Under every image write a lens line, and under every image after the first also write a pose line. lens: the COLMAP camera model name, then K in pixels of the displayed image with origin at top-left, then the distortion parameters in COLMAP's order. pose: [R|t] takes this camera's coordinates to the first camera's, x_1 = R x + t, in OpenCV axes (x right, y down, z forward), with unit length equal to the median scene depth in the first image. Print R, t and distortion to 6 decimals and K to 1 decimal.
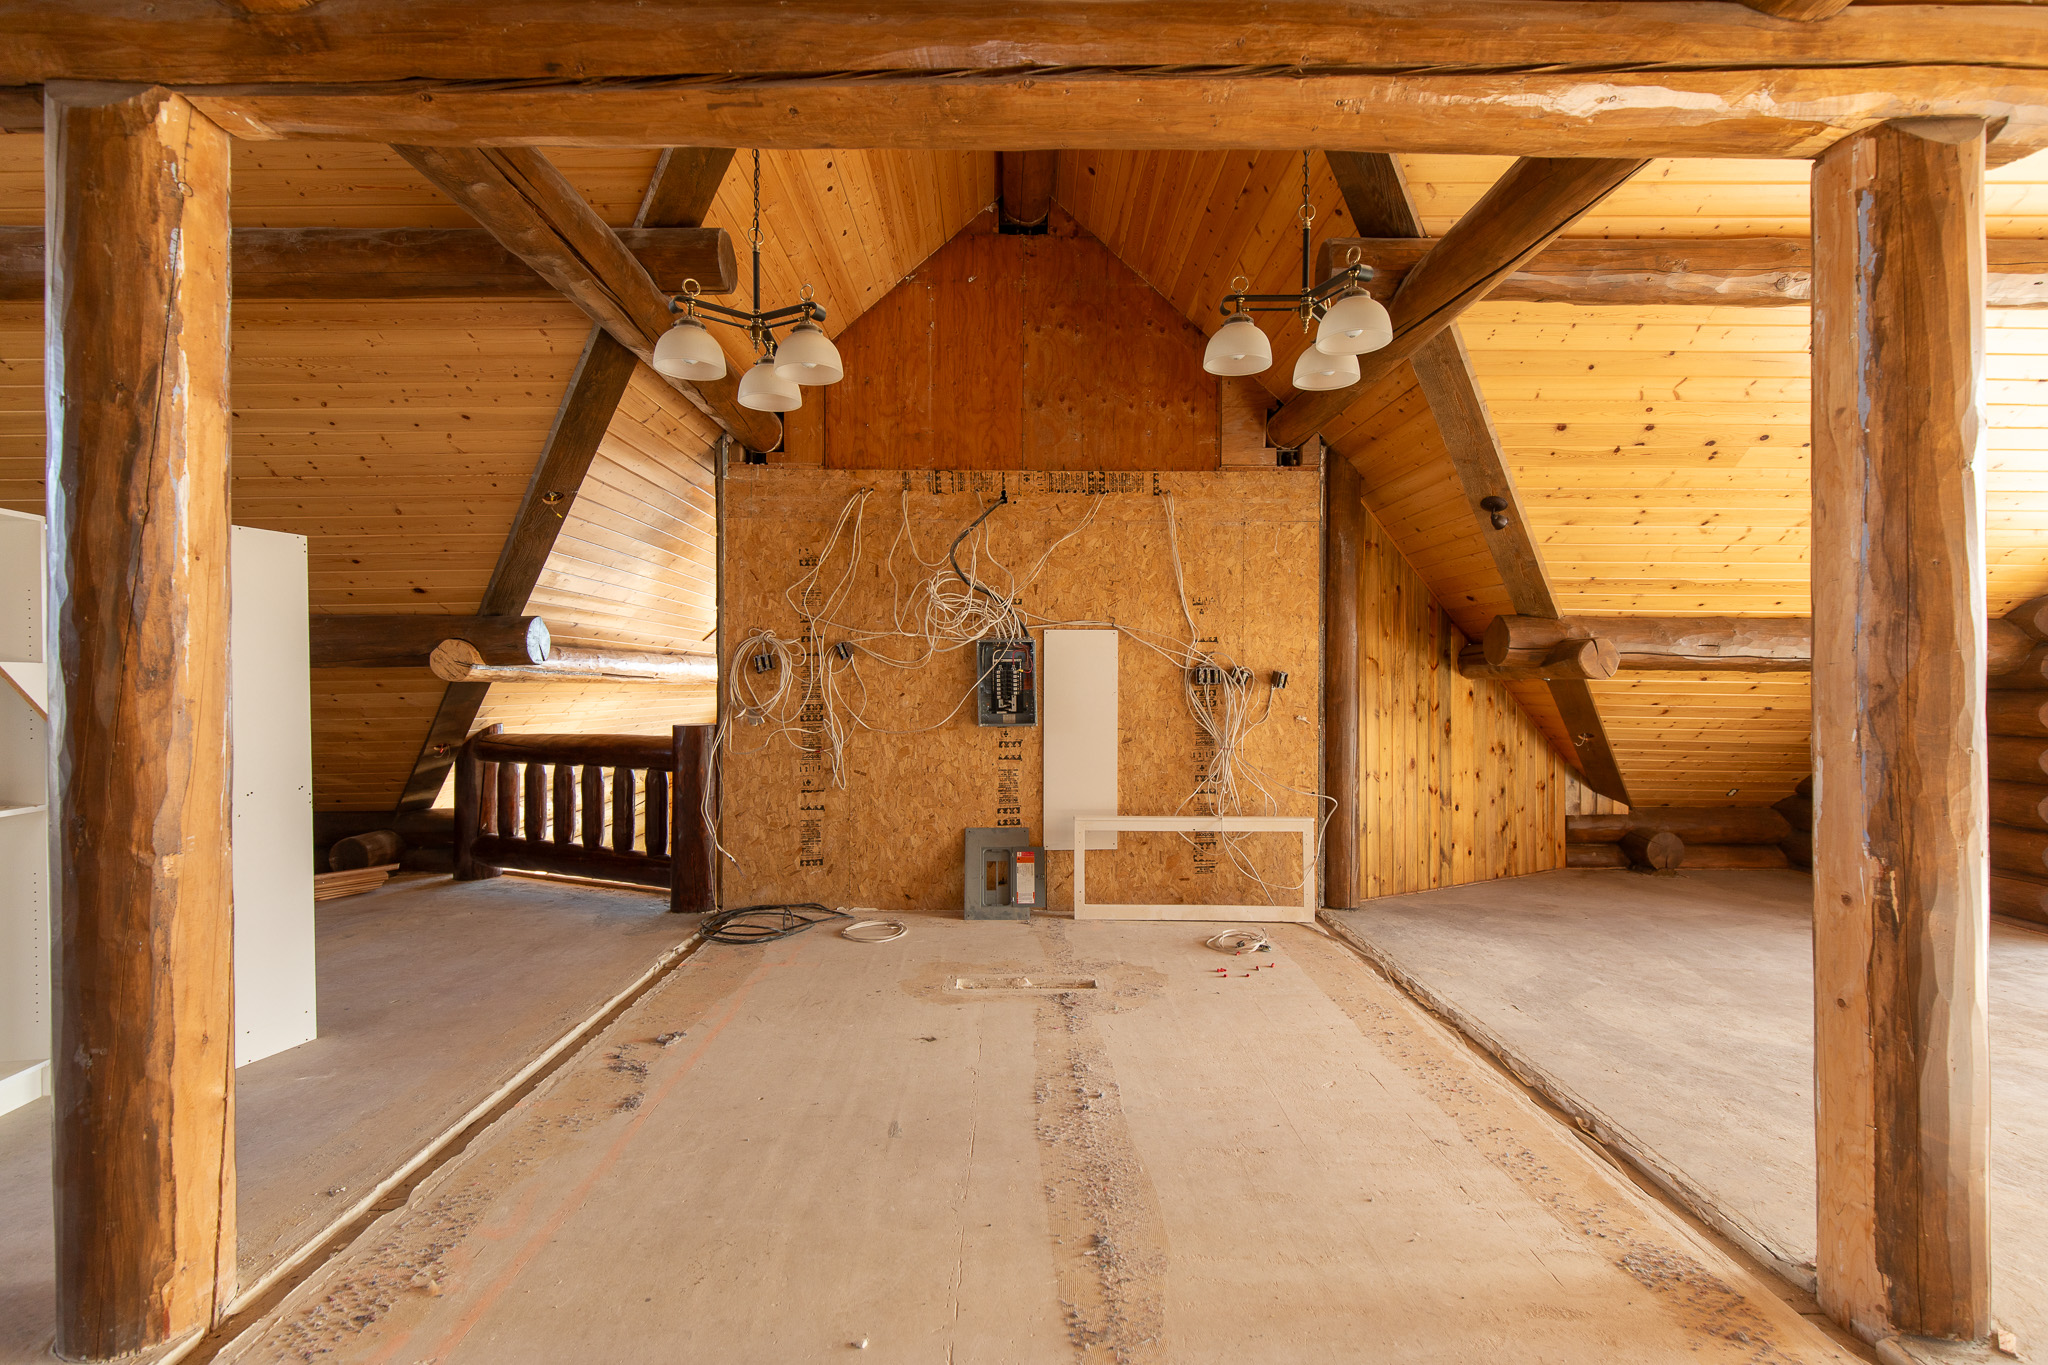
lens RADIAL K [[937.8, 0, 1023.2], [0, 937.8, 686.7], [0, 0, 1]] dist [0.002628, -0.001278]
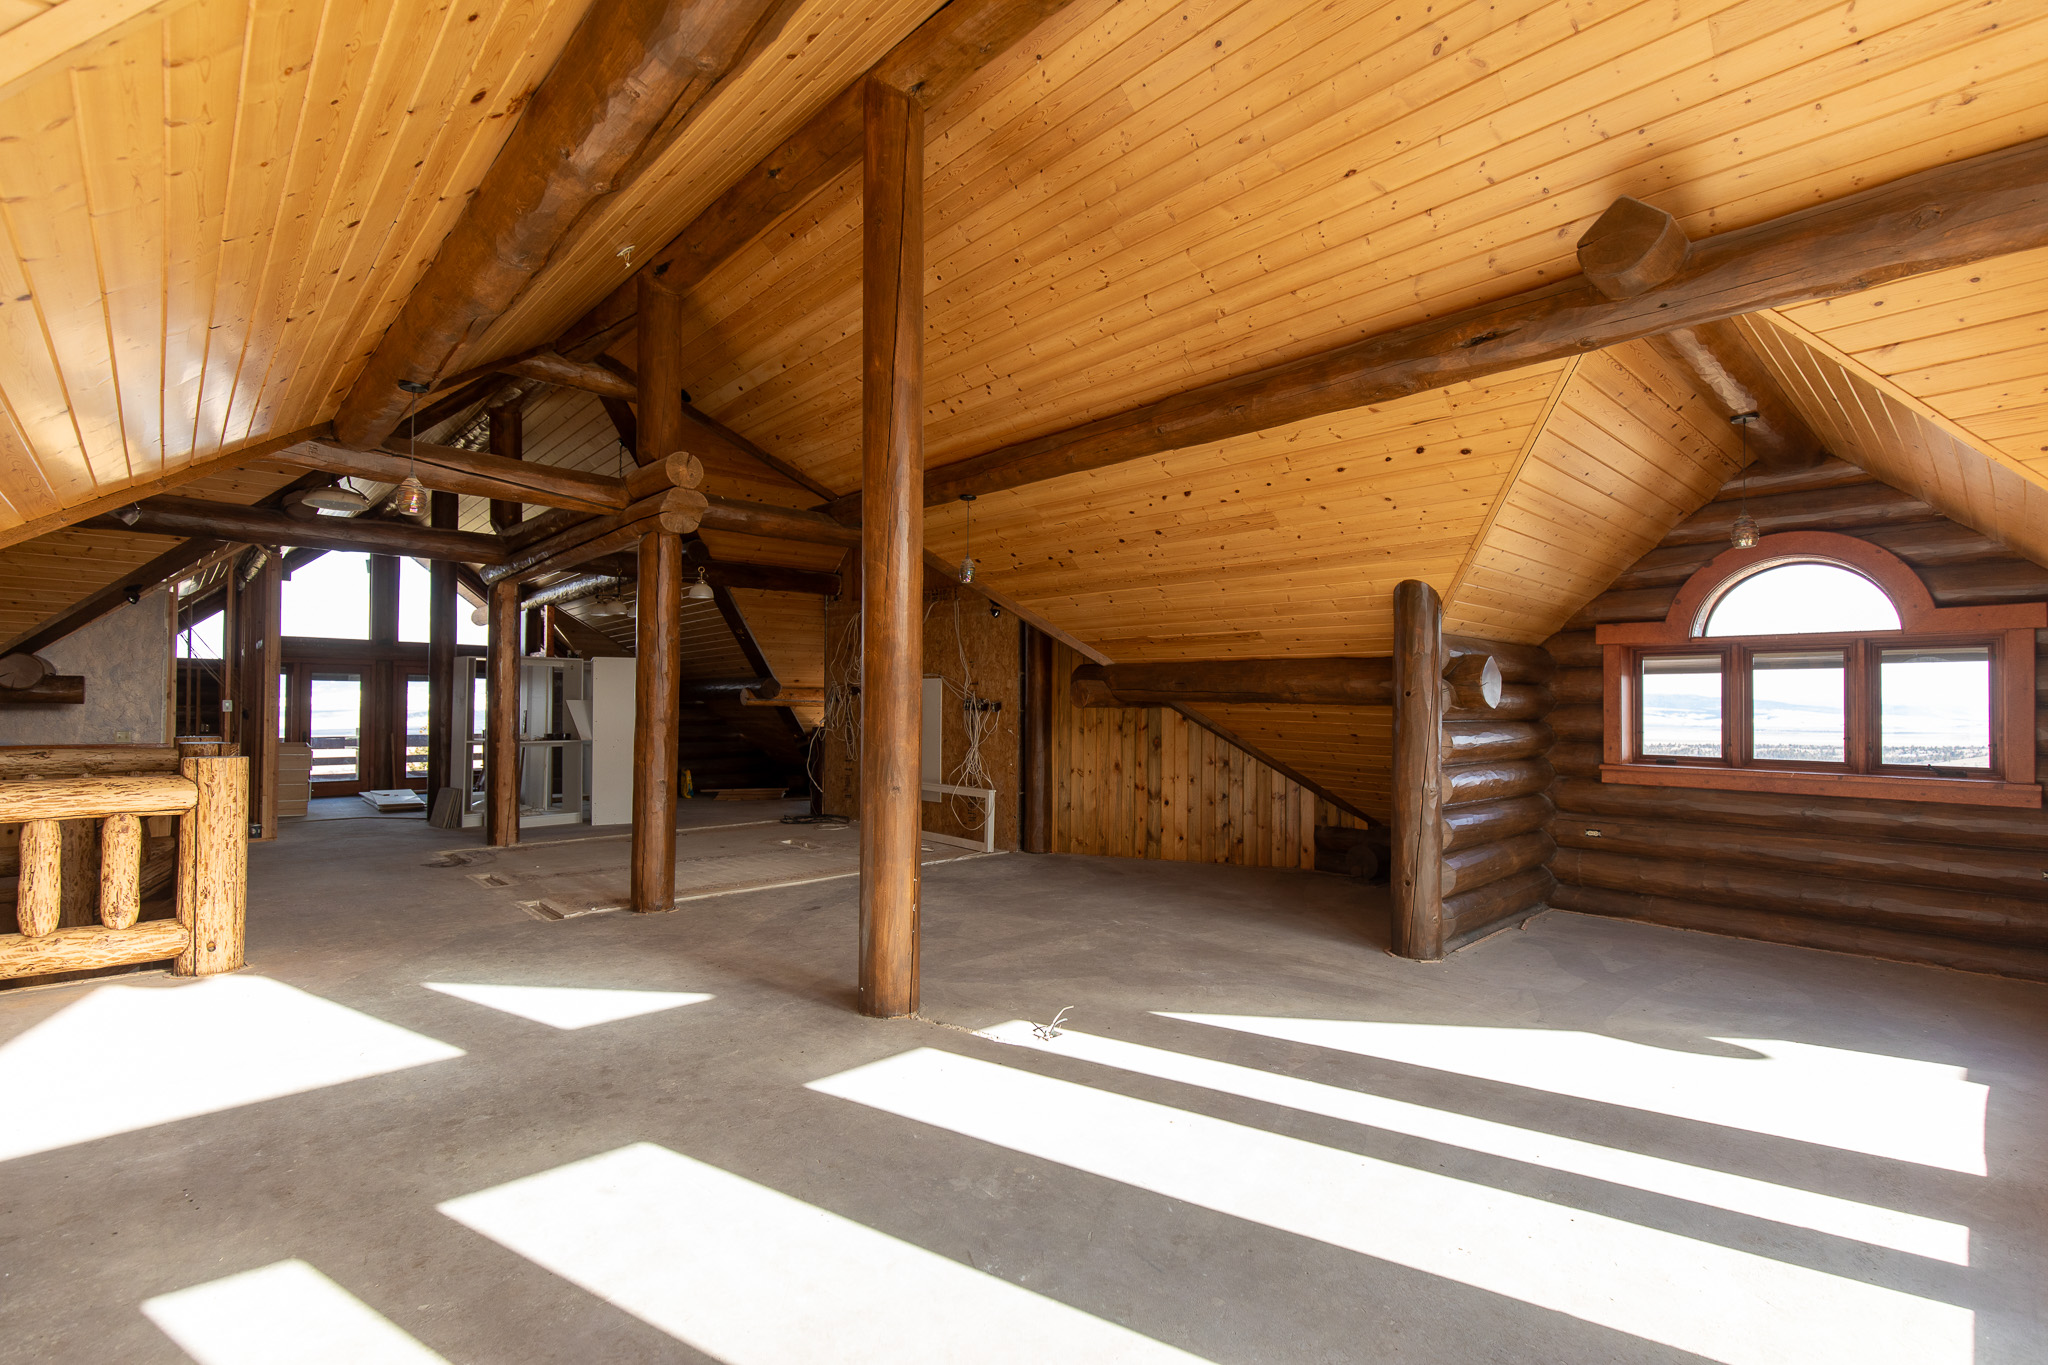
lens RADIAL K [[937.8, 0, 1023.2], [0, 937.8, 686.7], [0, 0, 1]] dist [0.002628, -0.001278]
pose [[0.672108, -0.008193, -0.740408, 1.399849], [-0.010572, 0.999731, -0.020659, -0.008537], [0.740378, 0.021712, 0.671840, -0.068462]]
